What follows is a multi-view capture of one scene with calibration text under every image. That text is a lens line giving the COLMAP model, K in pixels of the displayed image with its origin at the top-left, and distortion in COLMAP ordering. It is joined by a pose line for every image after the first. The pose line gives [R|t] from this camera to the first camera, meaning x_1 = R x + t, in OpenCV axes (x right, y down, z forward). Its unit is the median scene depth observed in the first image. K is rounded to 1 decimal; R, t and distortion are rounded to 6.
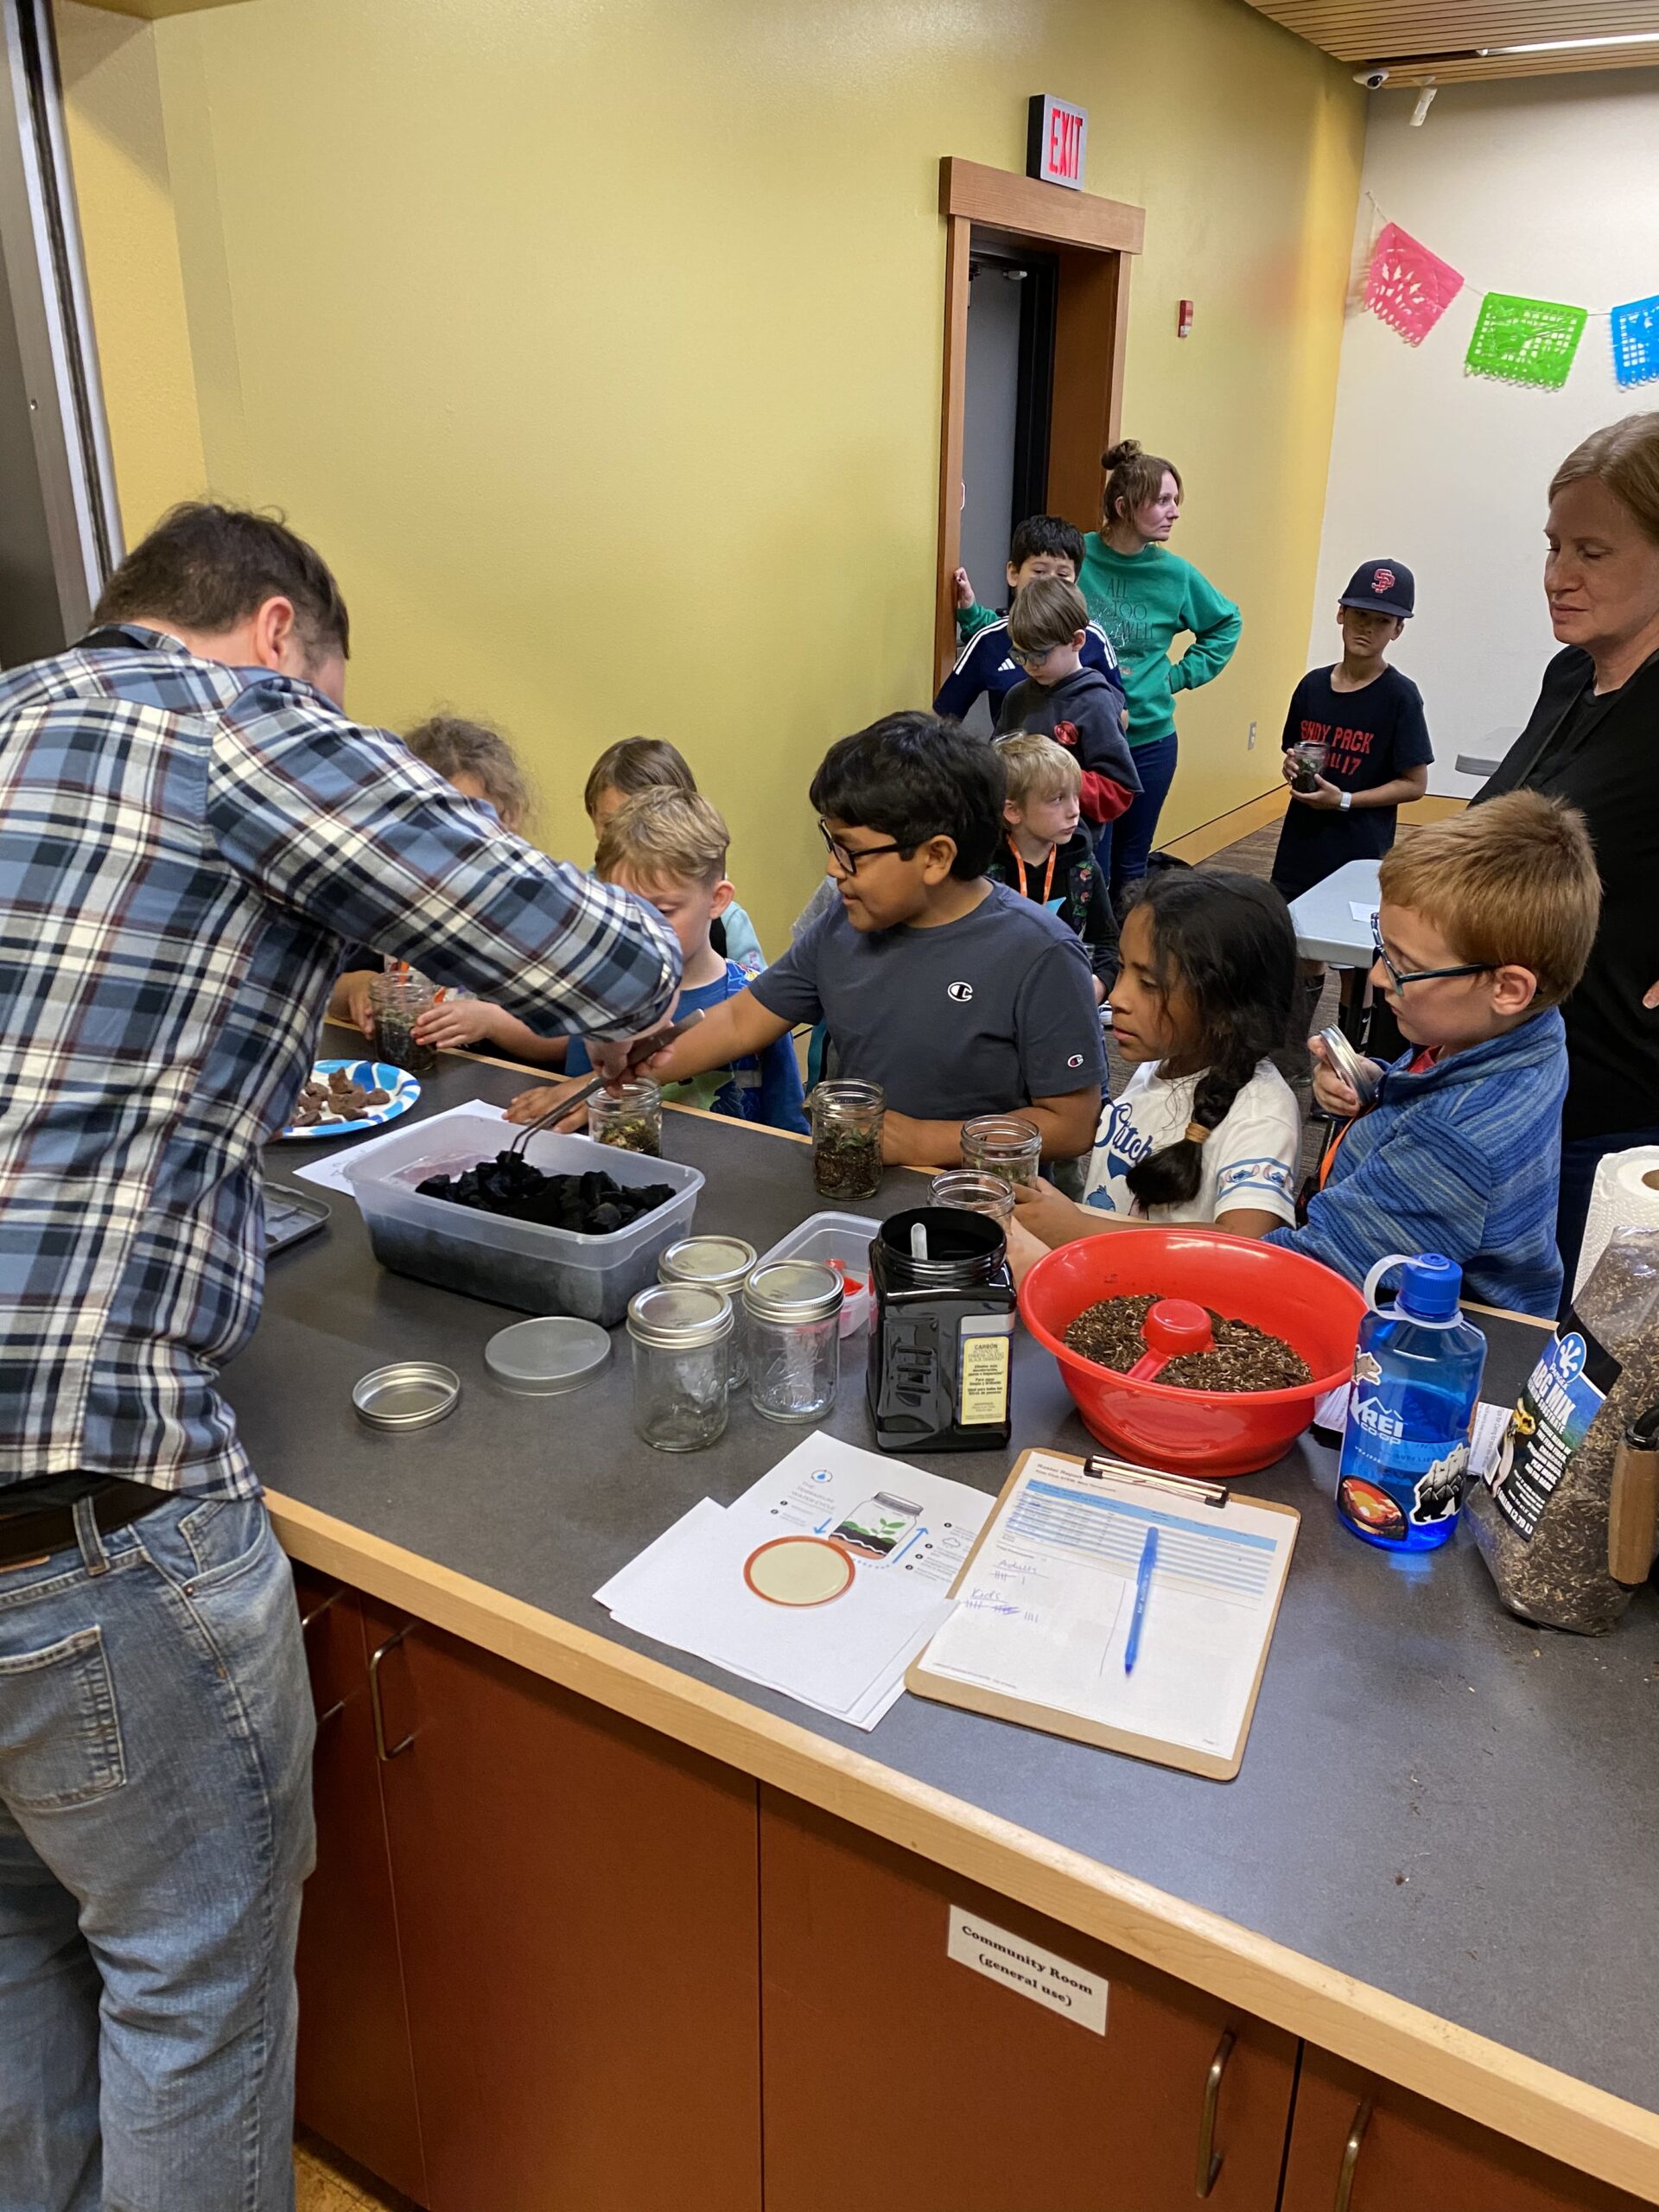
lens RADIAL K [[1696.5, 0, 878.7], [0, 1696.5, 1103.2], [0, 0, 1]] dist [0.081374, -0.131270]
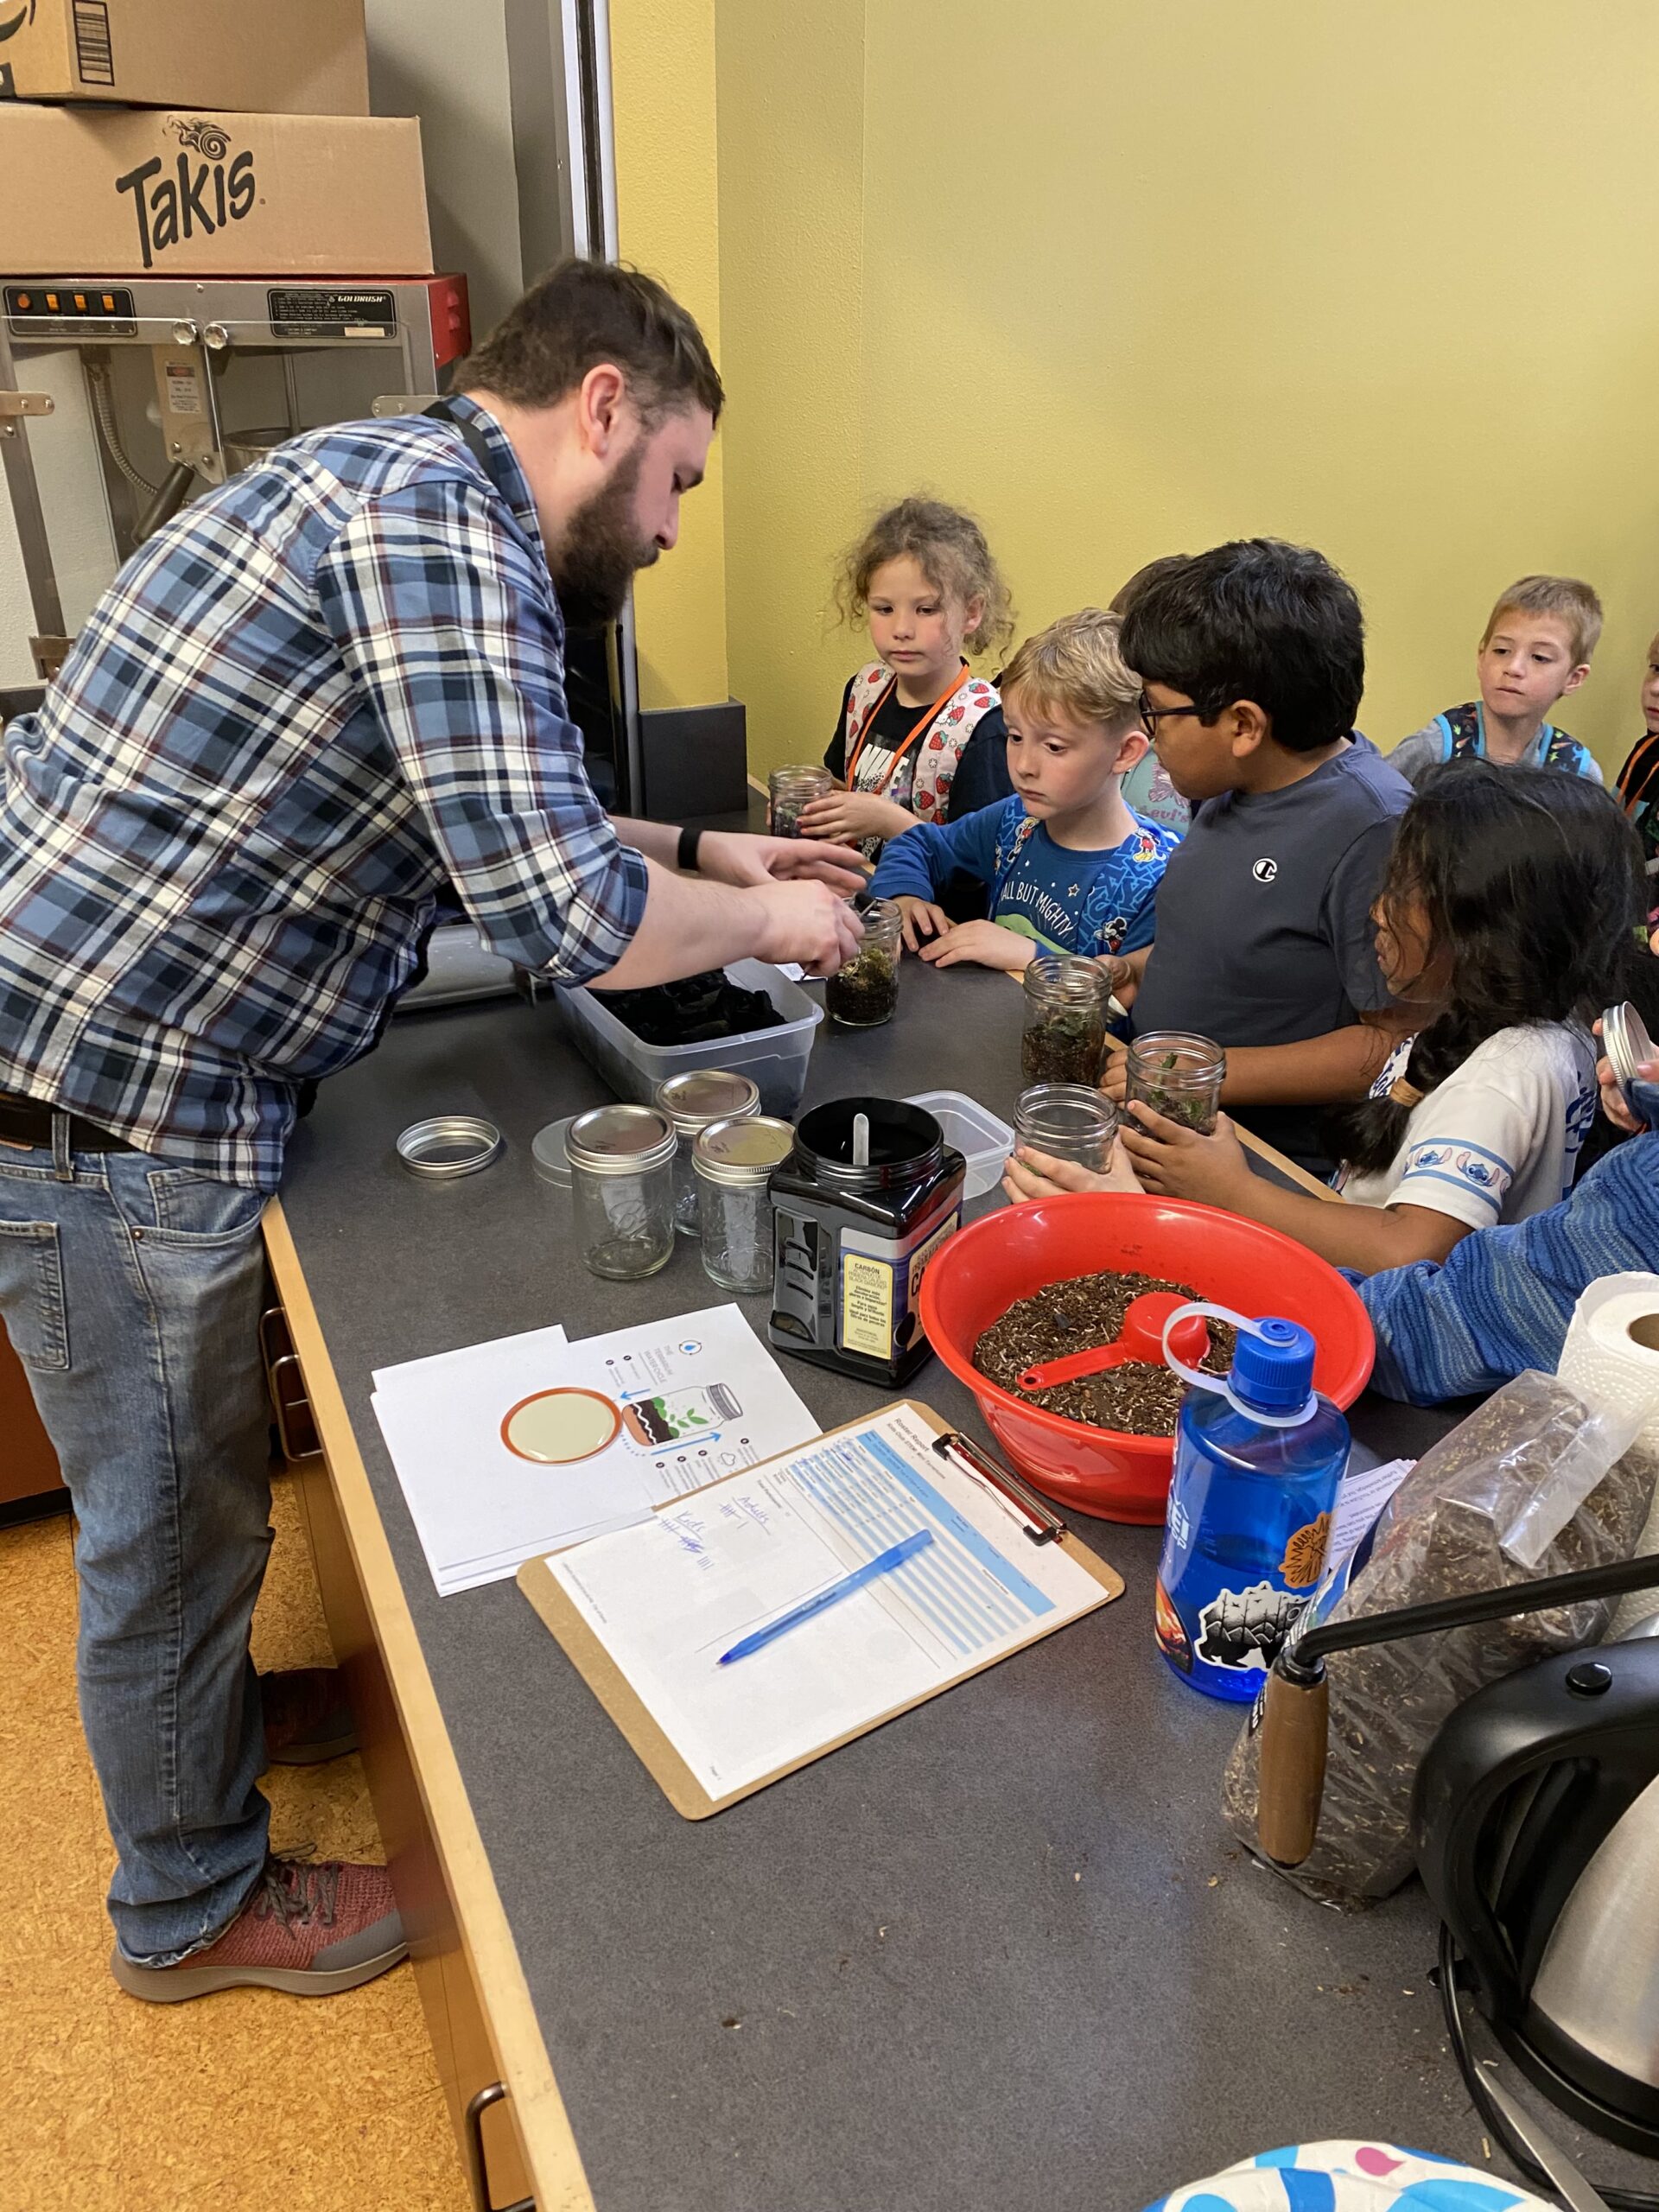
lens RADIAL K [[1696.5, 0, 878.7], [0, 1696.5, 1103.2], [0, 0, 1]] dist [0.081374, -0.131270]
pose [[0.803832, 0.248239, -0.540584, 0.542352], [-0.197221, 0.968580, 0.151516, -0.073980], [0.561211, -0.015179, 0.827534, 0.307631]]
